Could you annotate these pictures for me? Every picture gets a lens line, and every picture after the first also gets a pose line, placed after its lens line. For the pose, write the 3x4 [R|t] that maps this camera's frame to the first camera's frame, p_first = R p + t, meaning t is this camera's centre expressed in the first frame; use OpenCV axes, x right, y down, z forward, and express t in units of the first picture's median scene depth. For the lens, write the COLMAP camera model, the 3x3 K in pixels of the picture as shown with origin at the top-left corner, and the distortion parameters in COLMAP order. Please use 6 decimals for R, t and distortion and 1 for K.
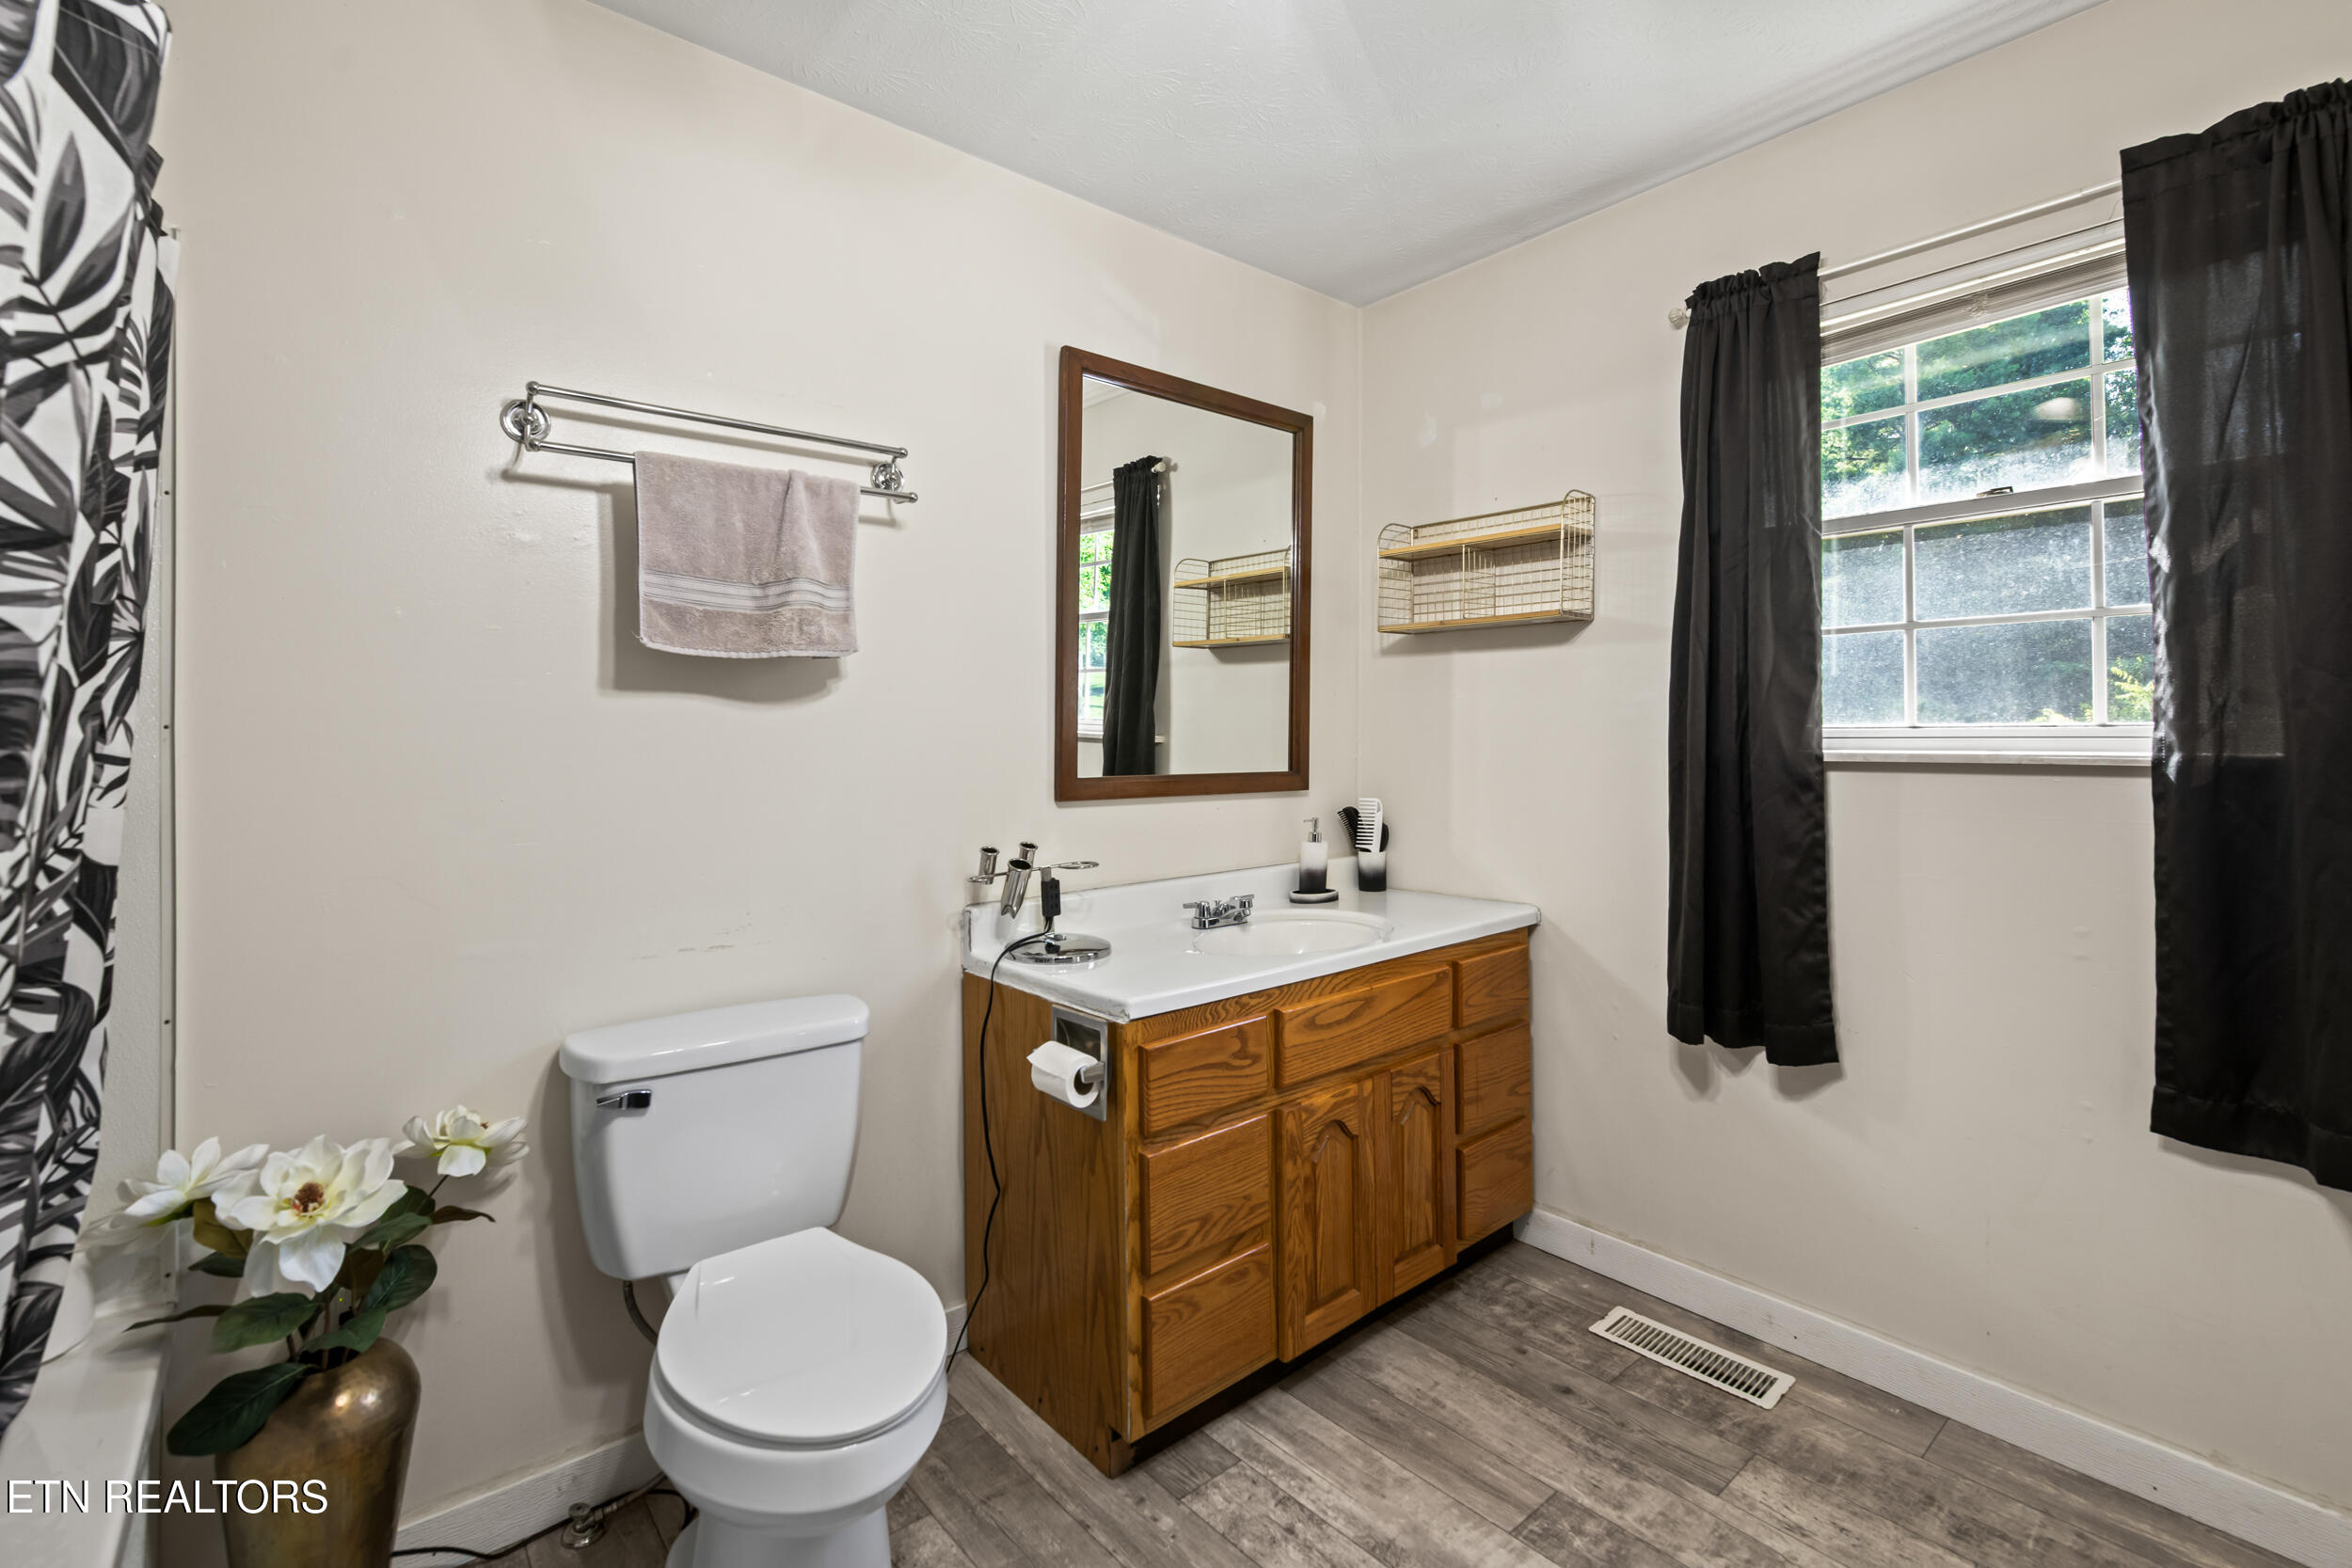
lens RADIAL K [[1025.5, 0, 1165.7], [0, 1025.5, 737.7], [0, 0, 1]] dist [0.000069, 0.000203]
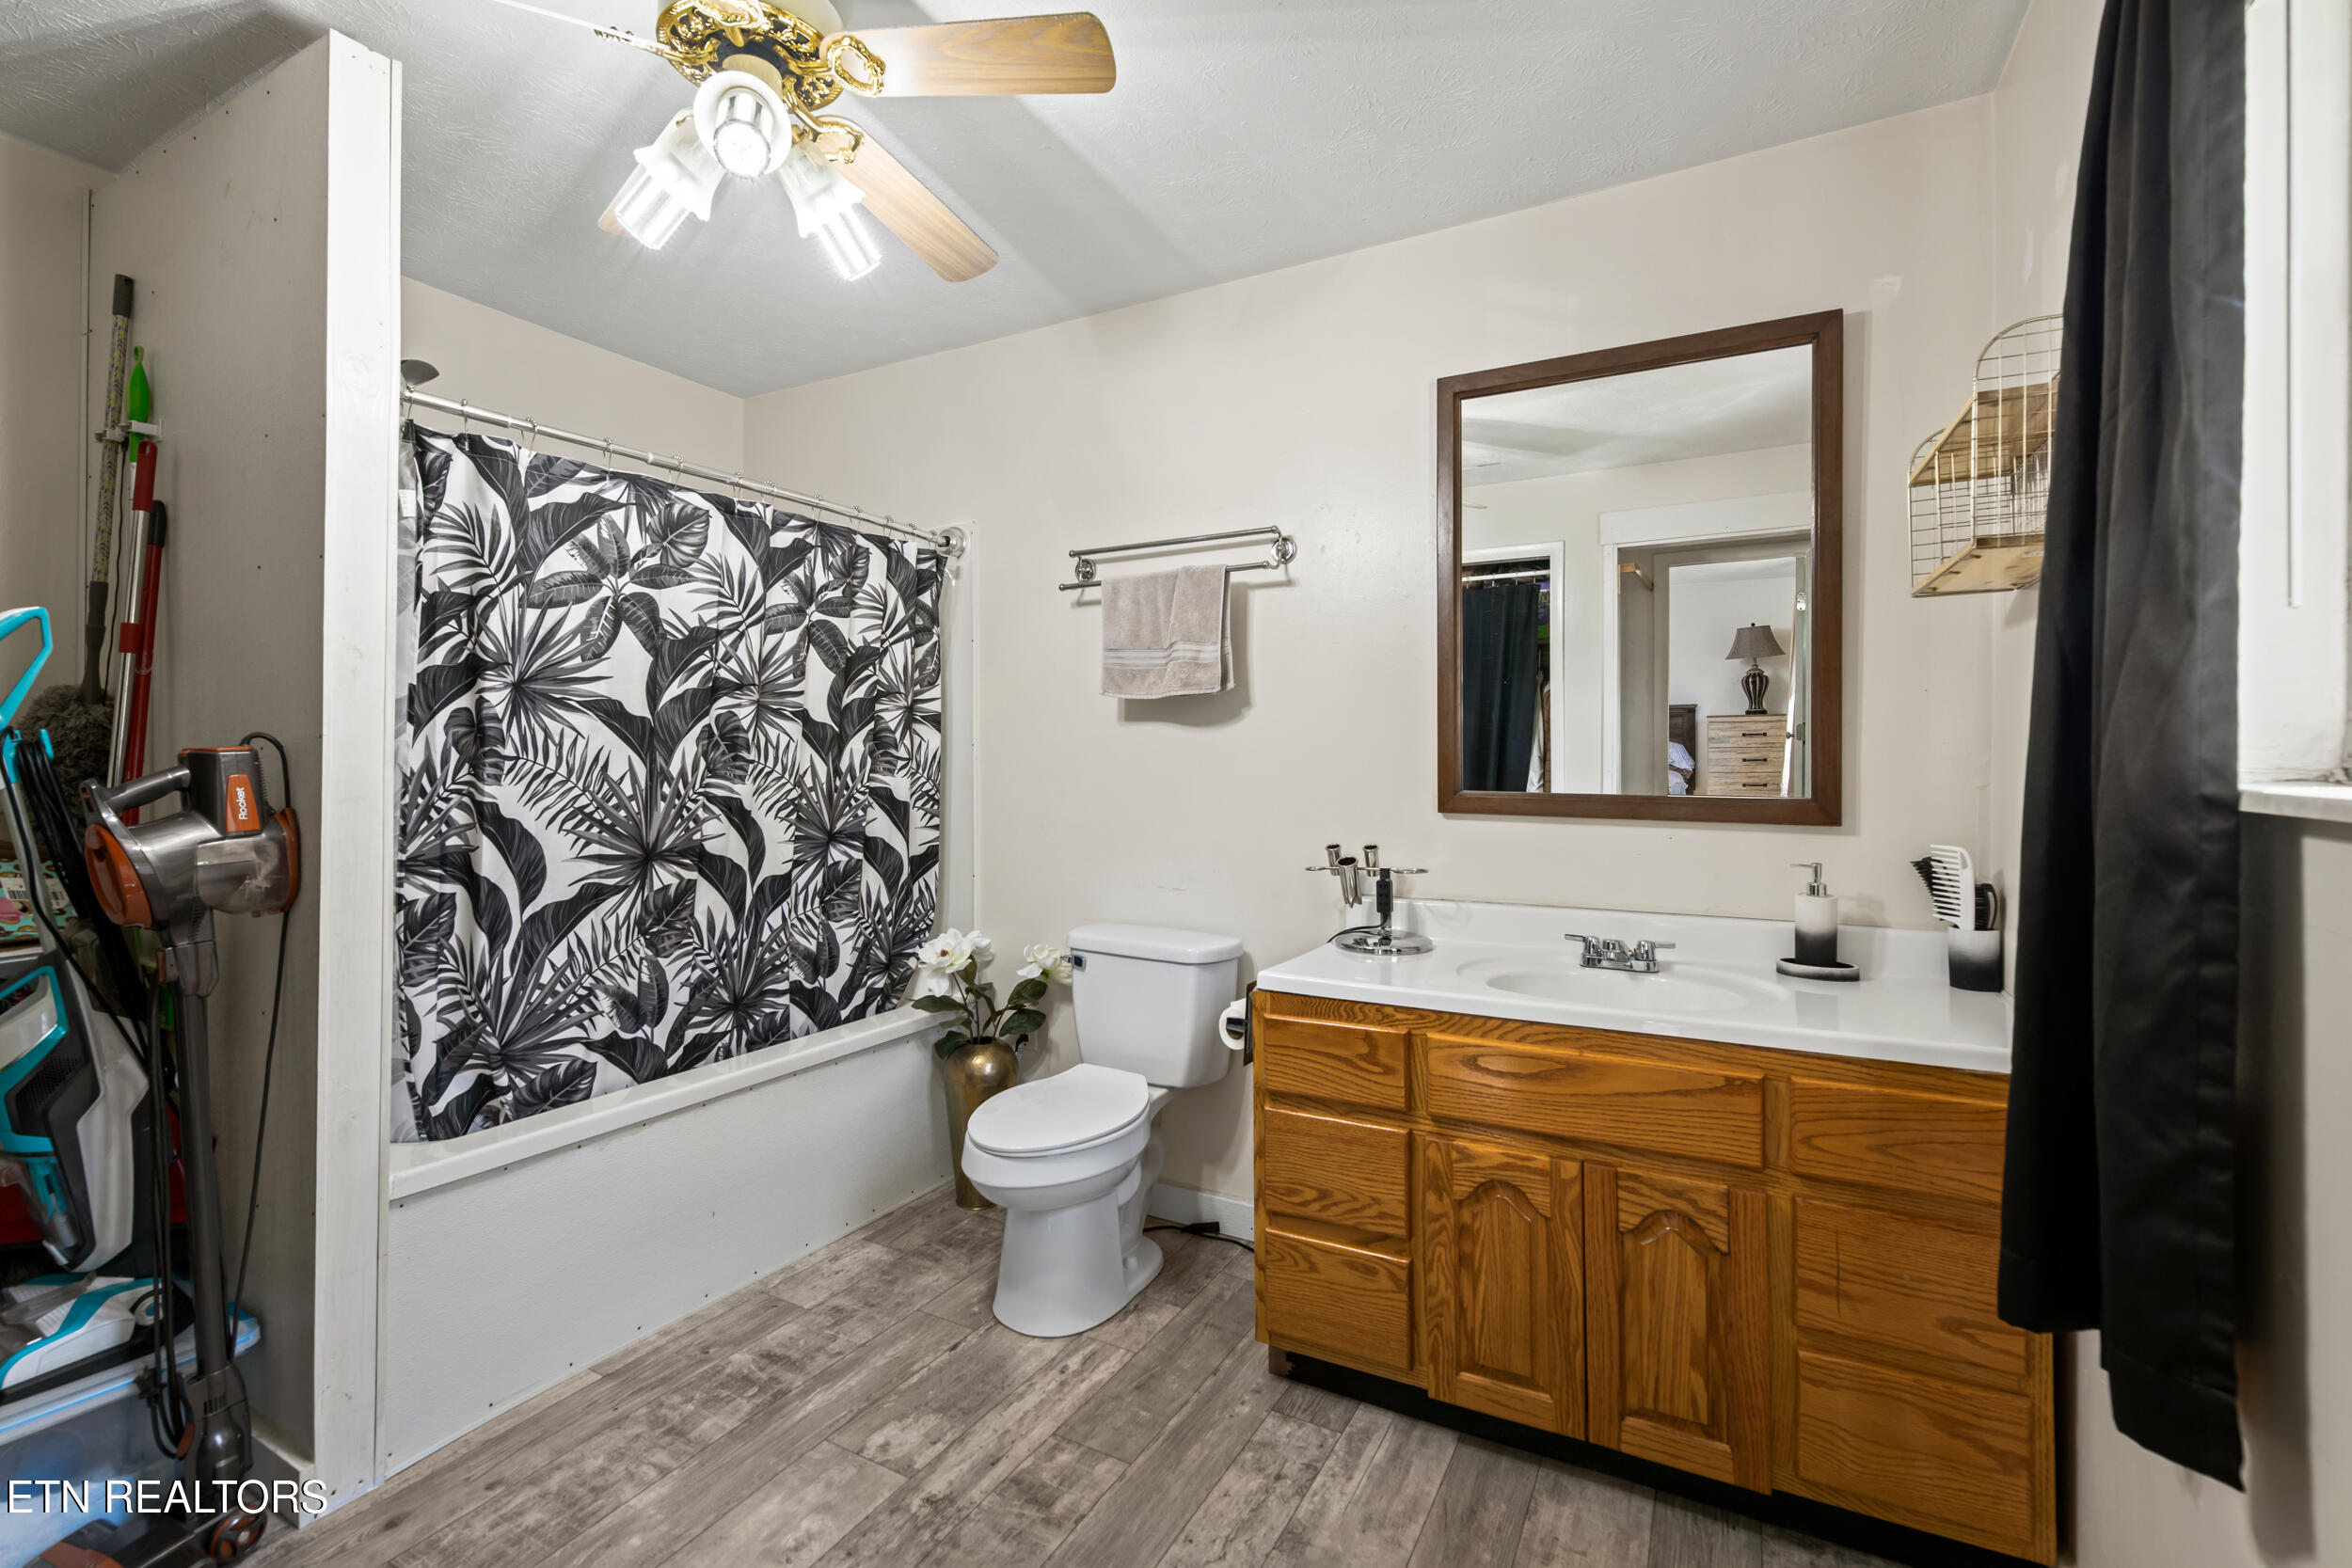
lens RADIAL K [[1025.5, 0, 1191.6], [0, 1025.5, 776.6], [0, 0, 1]] dist [0.000069, 0.000203]
pose [[0.371537, 0.024836, -0.928086, 0.869073], [-0.005805, 0.999685, 0.024428, 0.000929], [0.928400, -0.003688, 0.371564, 0.410507]]
